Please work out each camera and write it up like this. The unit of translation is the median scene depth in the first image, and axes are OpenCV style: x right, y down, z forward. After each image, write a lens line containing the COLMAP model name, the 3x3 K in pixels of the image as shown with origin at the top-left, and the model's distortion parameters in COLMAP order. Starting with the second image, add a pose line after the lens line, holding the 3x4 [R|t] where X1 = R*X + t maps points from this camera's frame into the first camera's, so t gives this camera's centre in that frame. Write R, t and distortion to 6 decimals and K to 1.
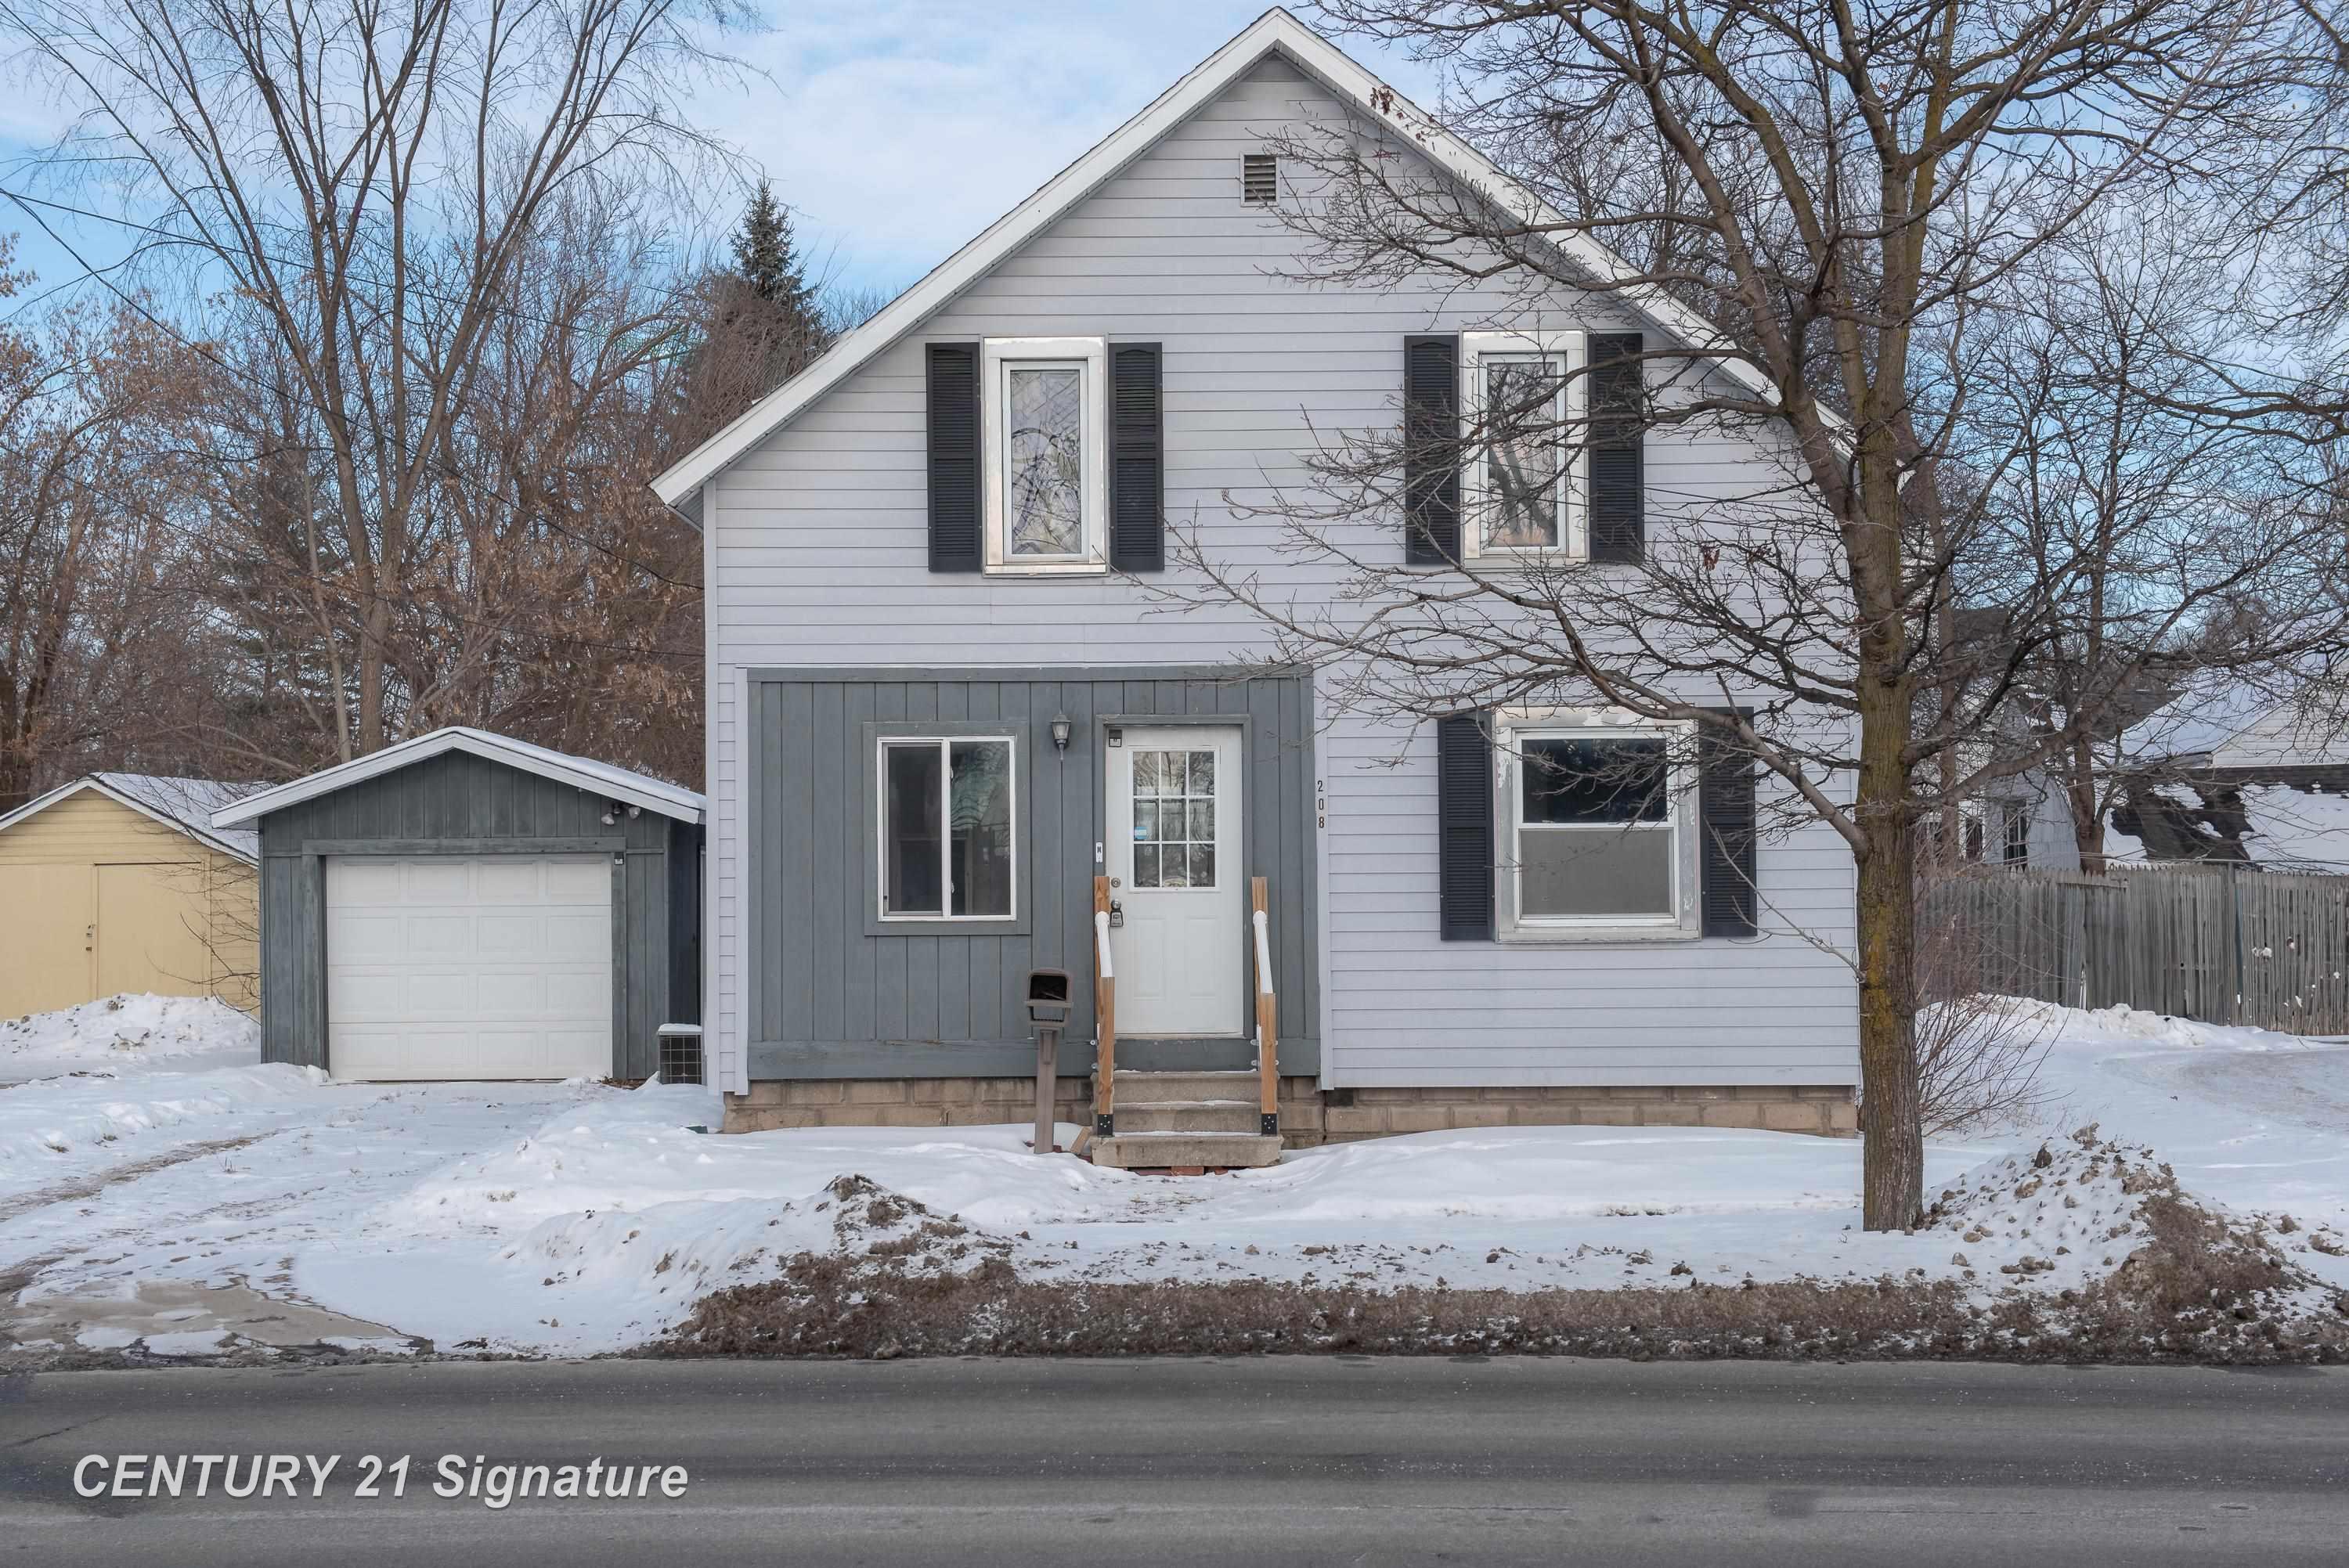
lens RADIAL K [[3216.2, 0, 1167.6], [0, 3216.2, 761.1], [0, 0, 1]] dist [0.091756, 0.000000]
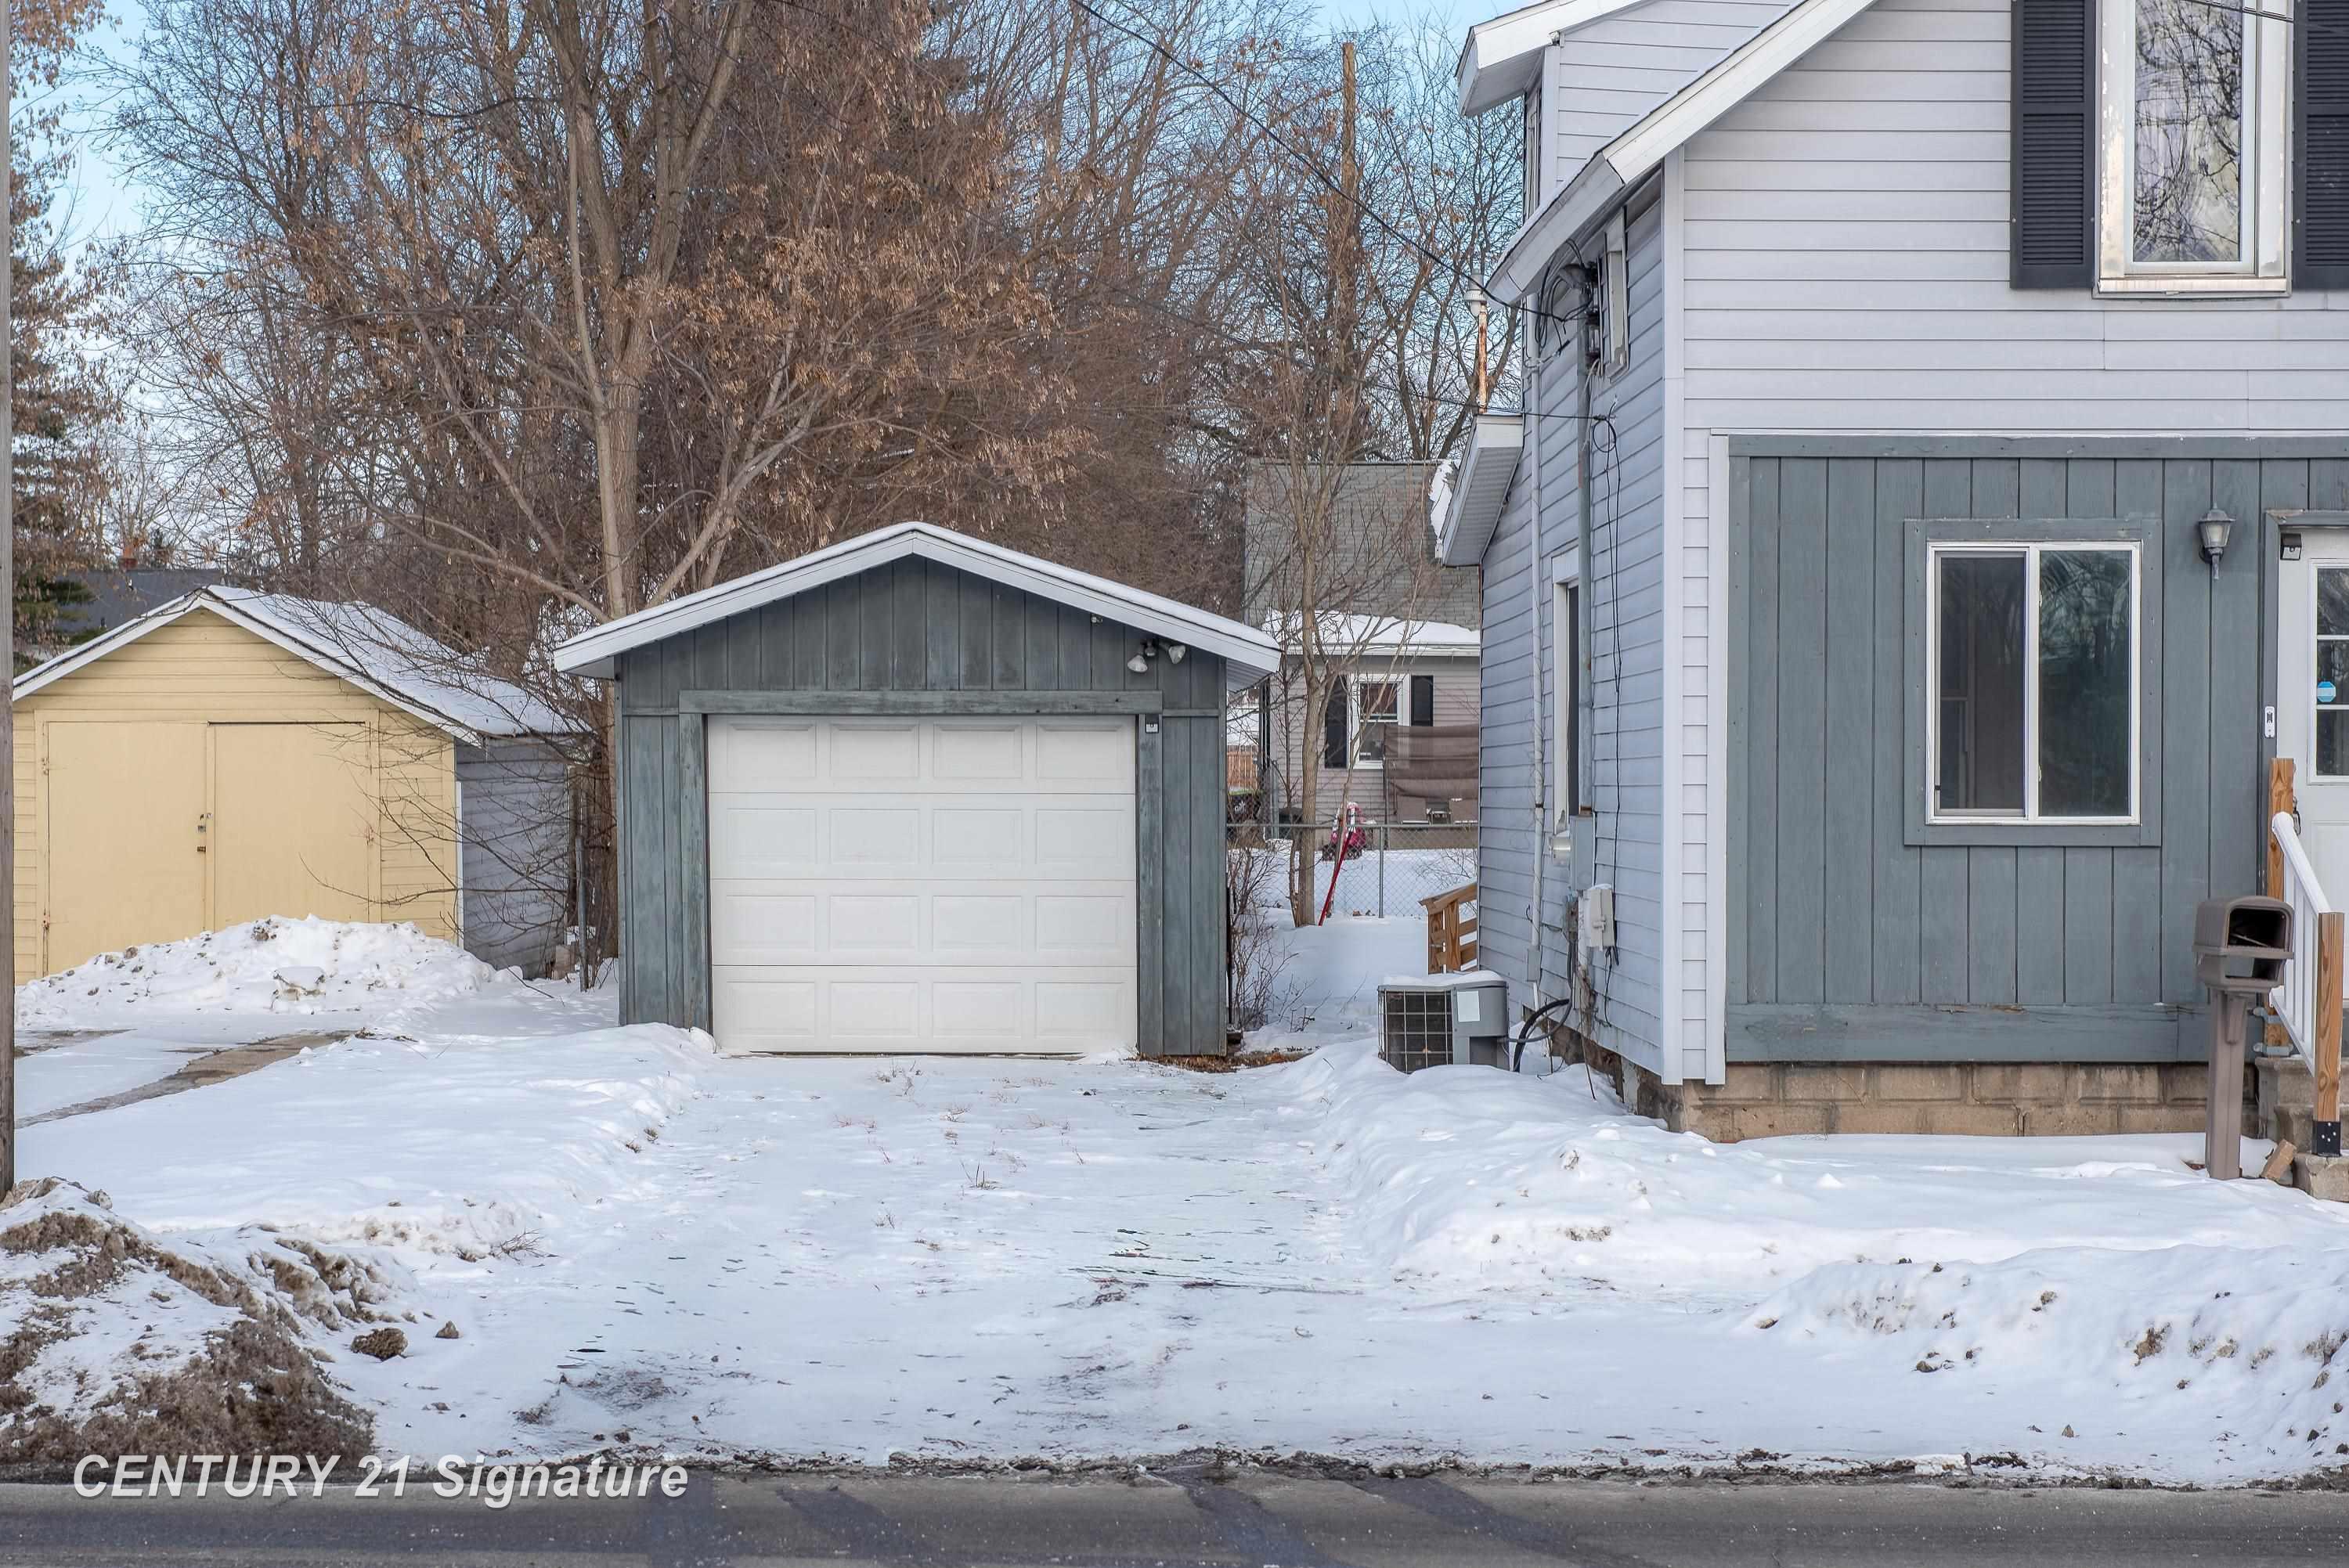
lens RADIAL K [[4835.3, 0, 1180.0], [0, 4835.3, 798.4], [0, 0, 1]] dist [0.075127, 0.000000]
pose [[0.999685, 0.009546, -0.023205, -0.218307], [-0.008502, 0.998964, 0.044711, 0.001786], [0.023607, -0.044499, 0.998730, 0.011005]]
